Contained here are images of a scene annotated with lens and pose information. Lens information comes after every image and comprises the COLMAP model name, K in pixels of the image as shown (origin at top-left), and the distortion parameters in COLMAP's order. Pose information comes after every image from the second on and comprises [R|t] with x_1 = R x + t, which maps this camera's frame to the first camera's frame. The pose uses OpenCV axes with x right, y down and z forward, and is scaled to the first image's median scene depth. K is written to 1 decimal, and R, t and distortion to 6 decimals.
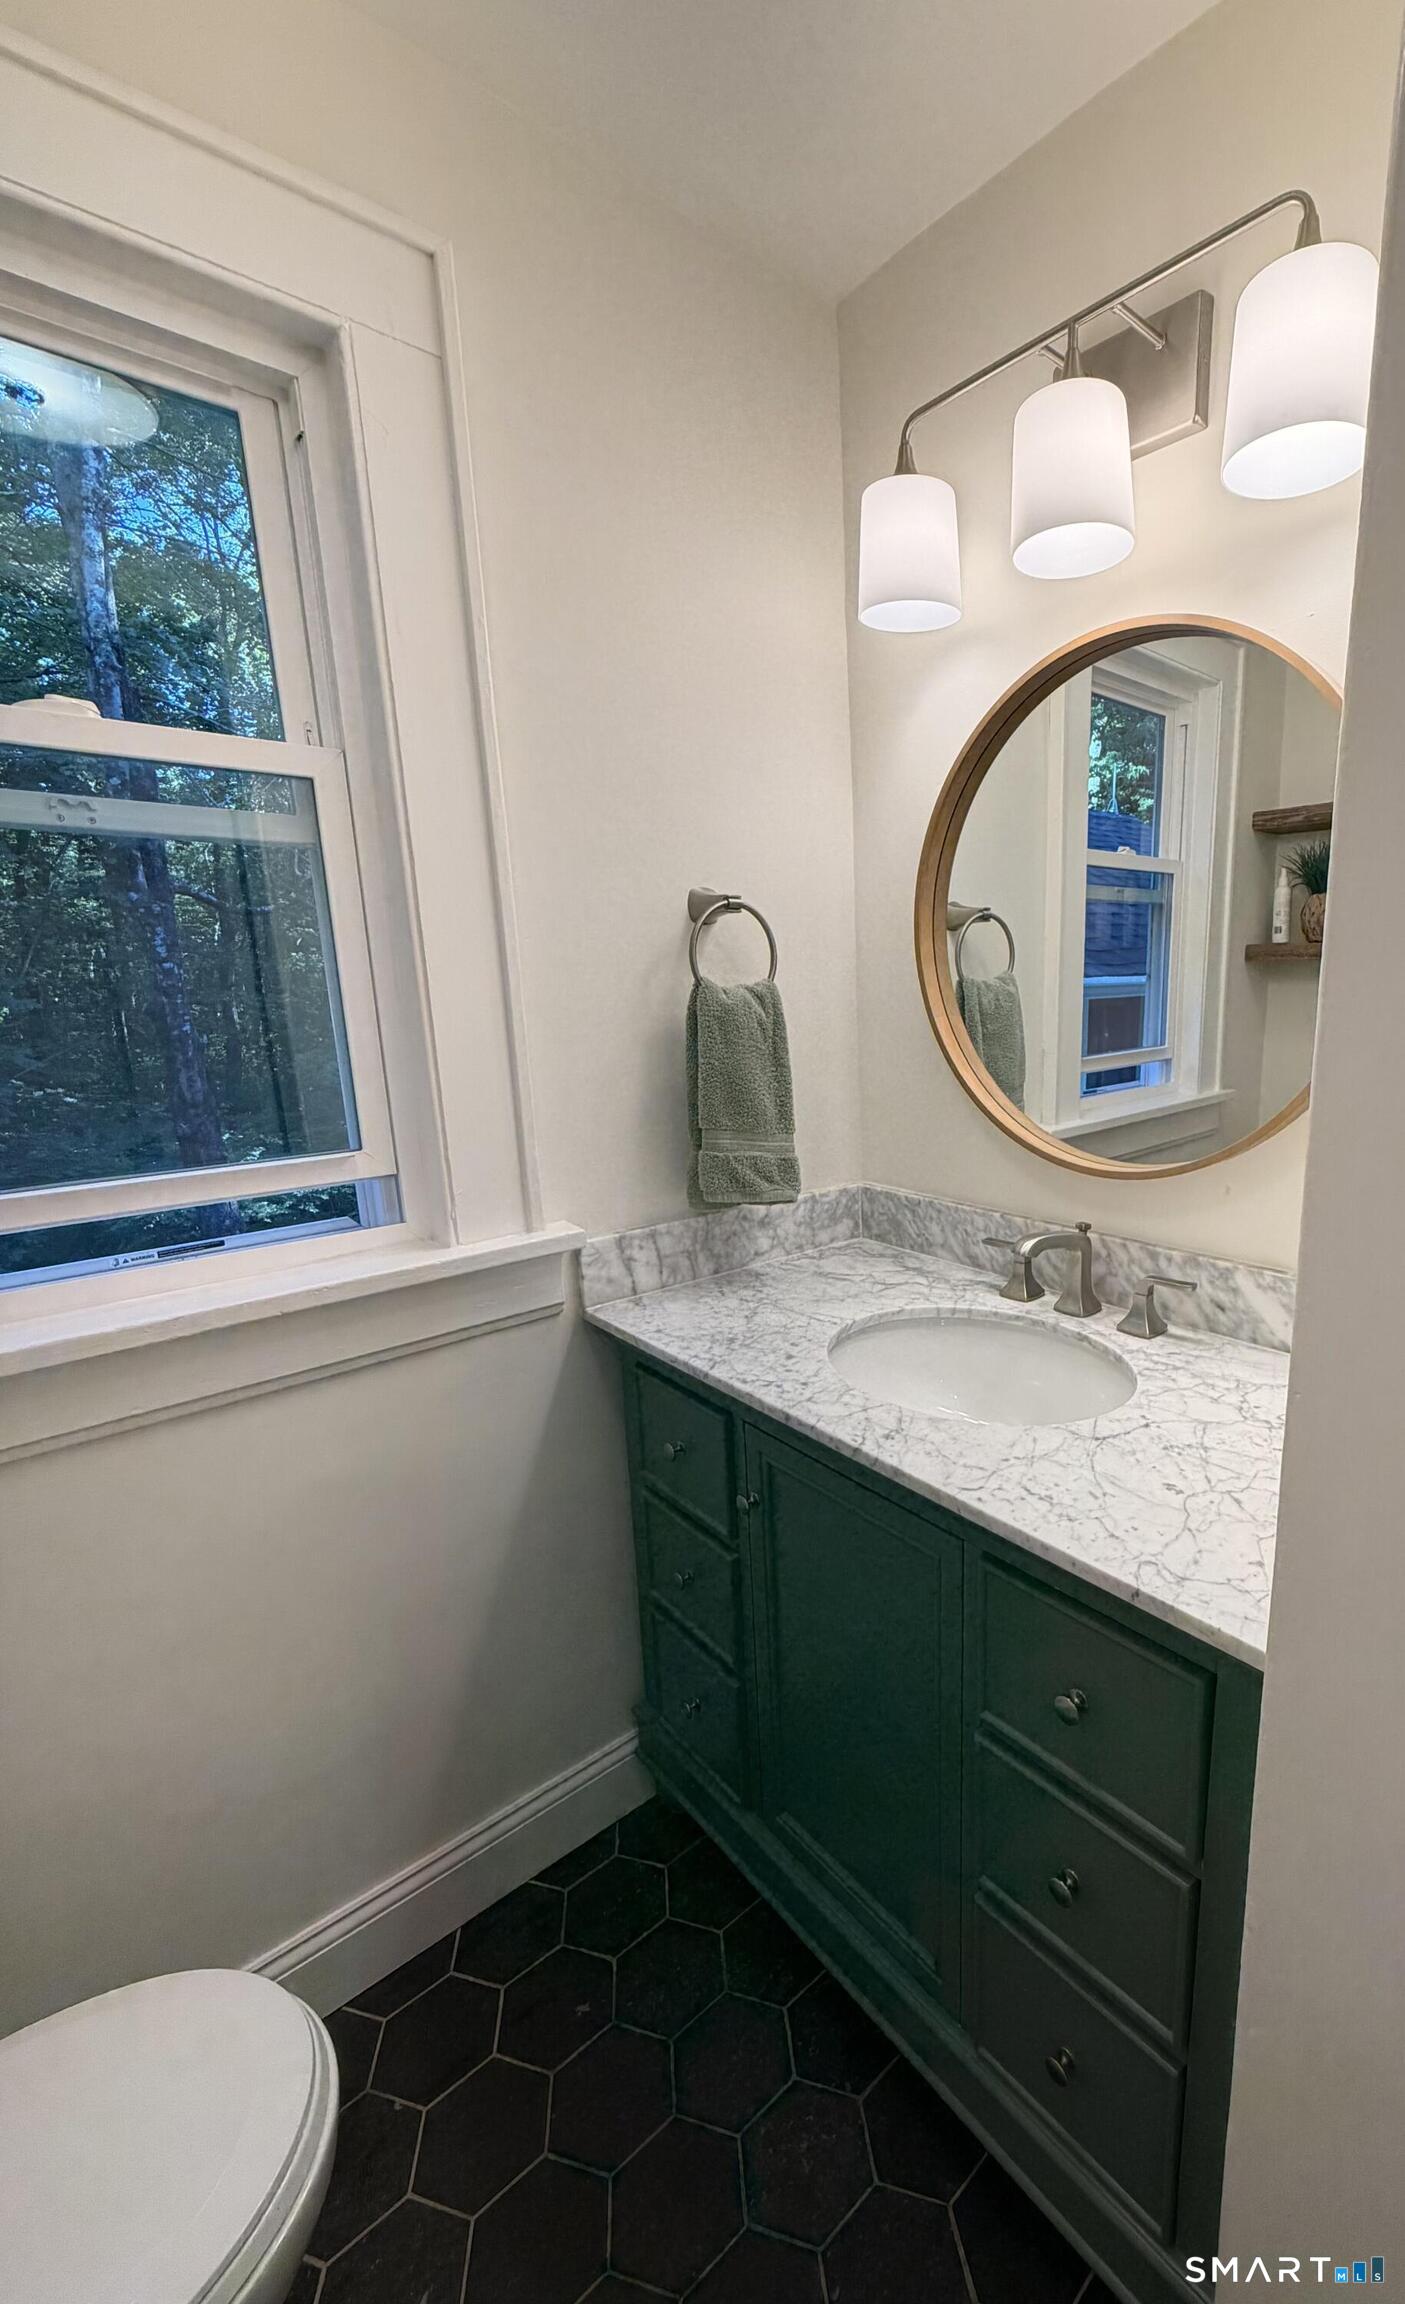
lens RADIAL K [[947.4, 0, 887.3], [0, 947.4, 1190.4], [0, 0, 1]] dist [-0.000023, -0.000015]
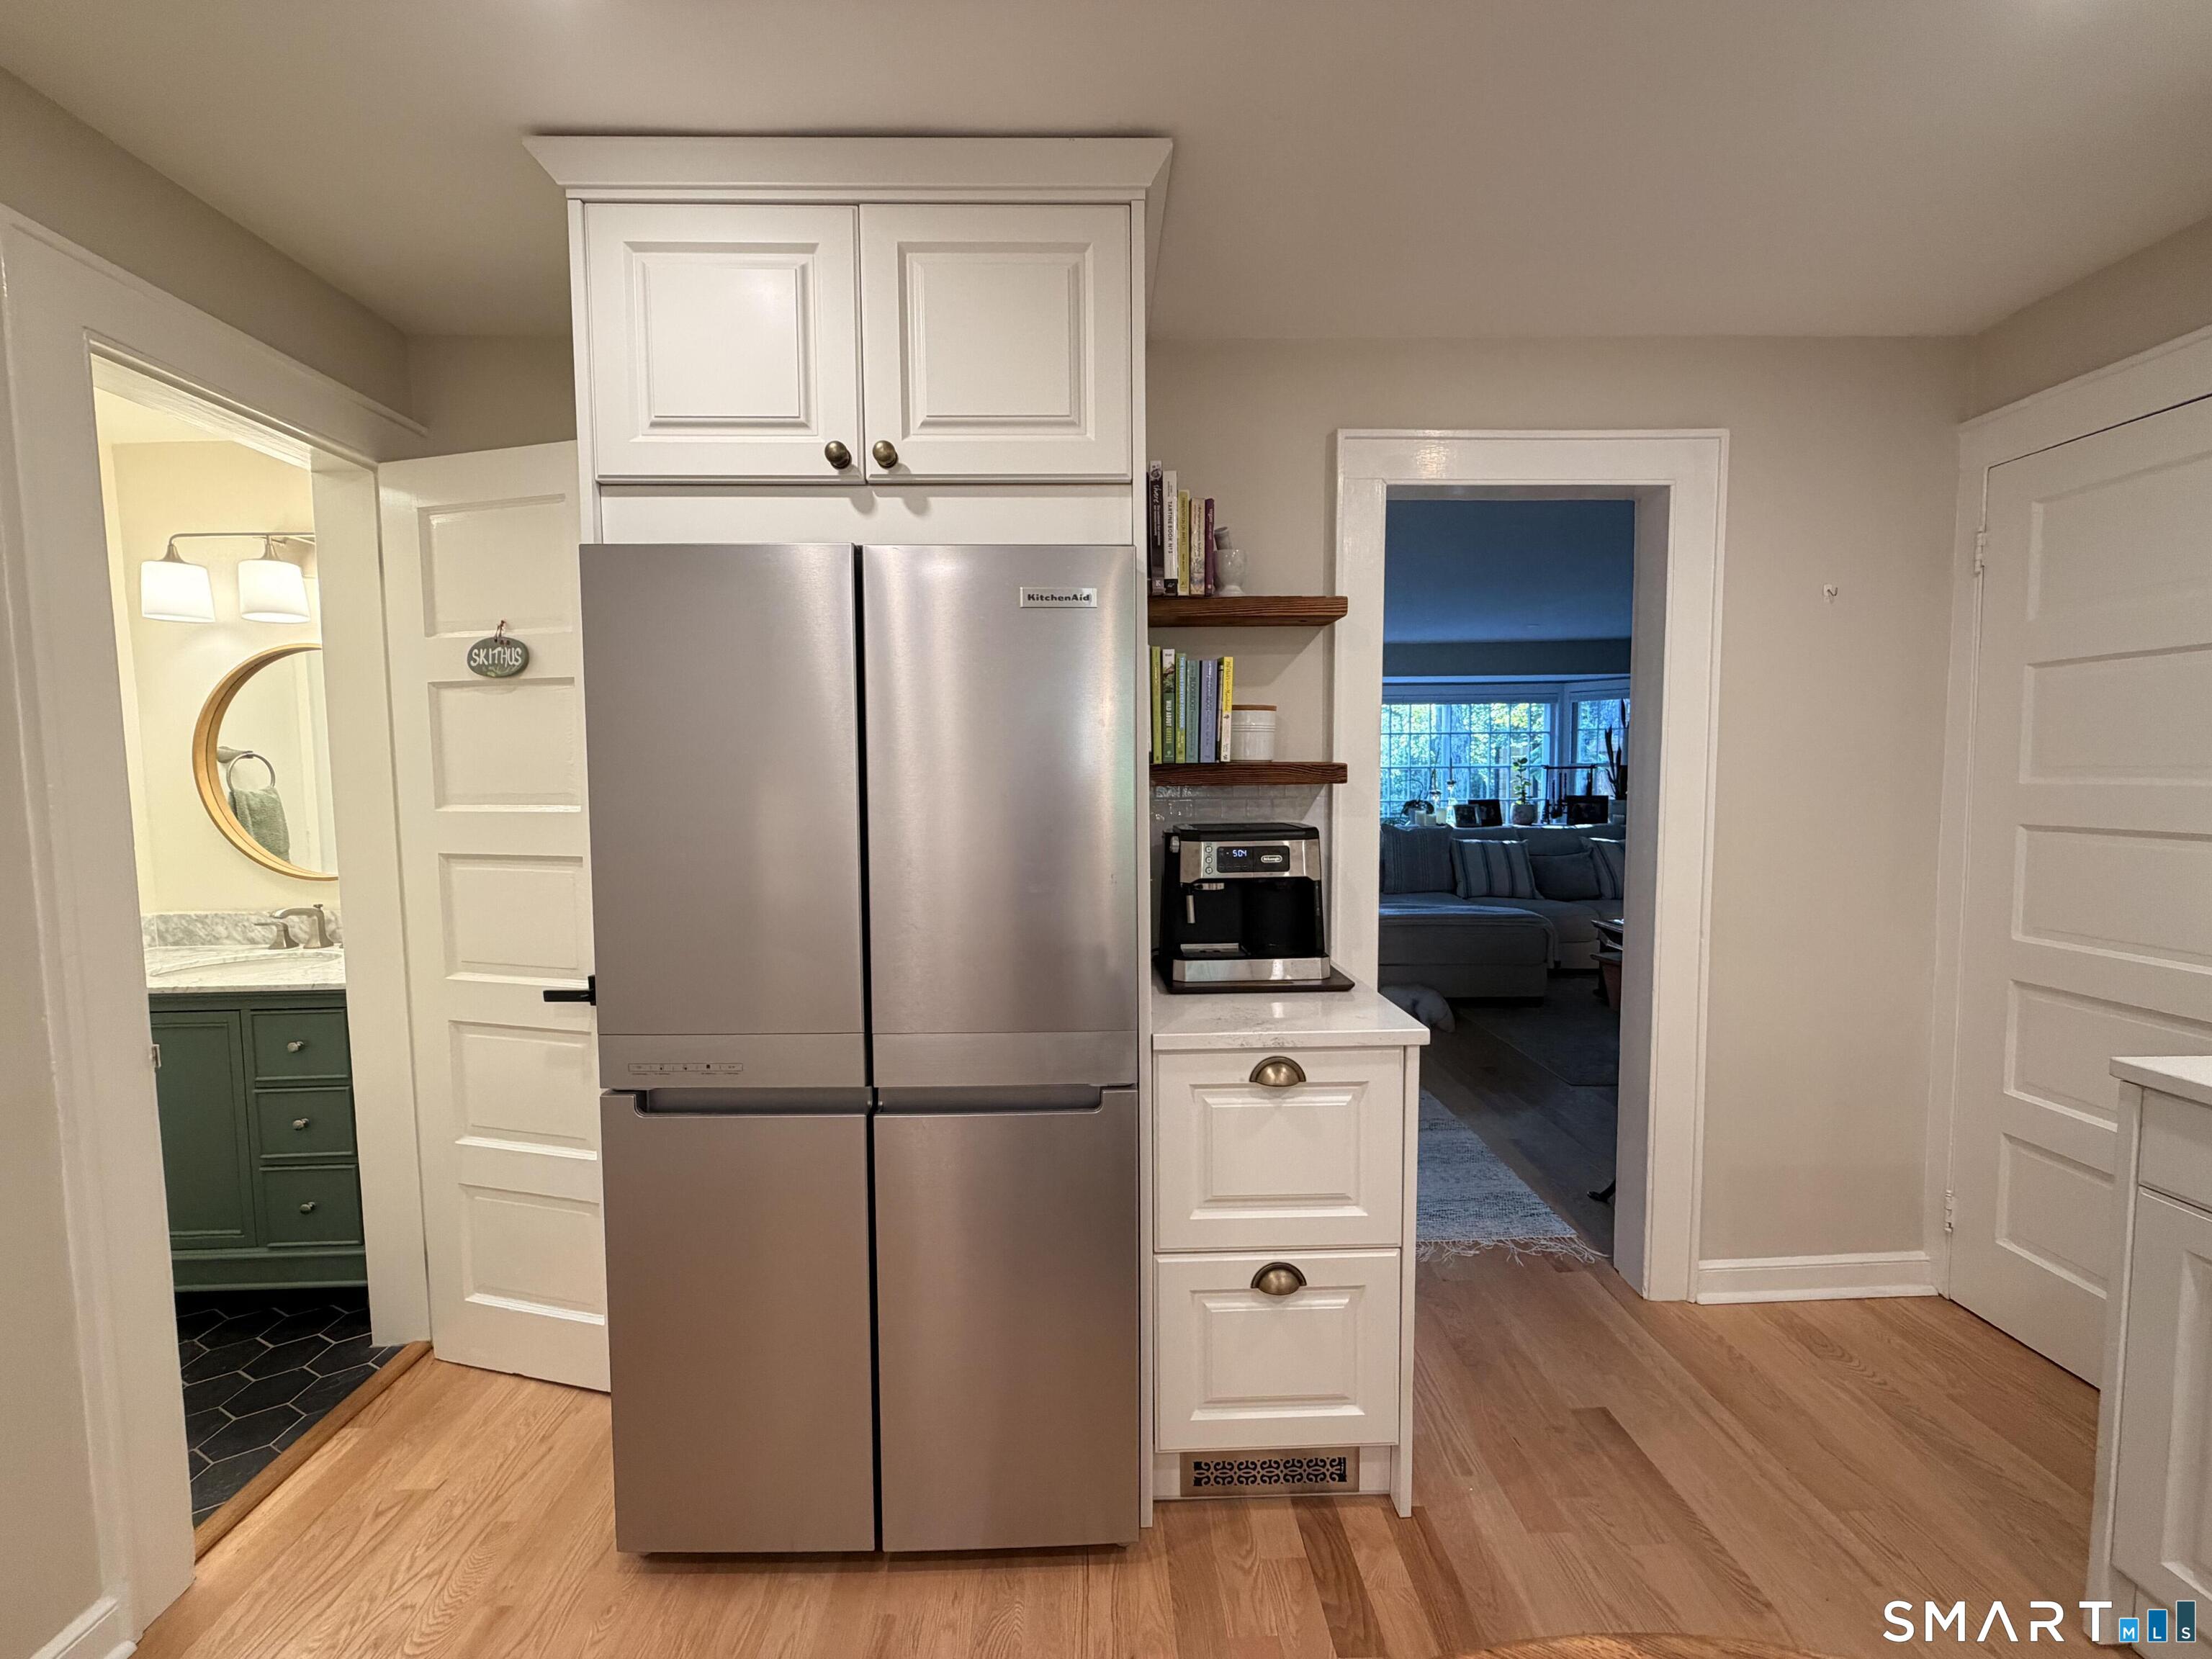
lens RADIAL K [[886.5, 0, 1102.5], [0, 886.5, 829.1], [0, 0, 1]] dist [0.000160, 0.000010]
pose [[0.670898, -0.043361, 0.740281, -0.058788], [0.164786, 0.982046, -0.091820, 0.263090], [-0.723008, 0.183590, 0.665998, -1.251778]]
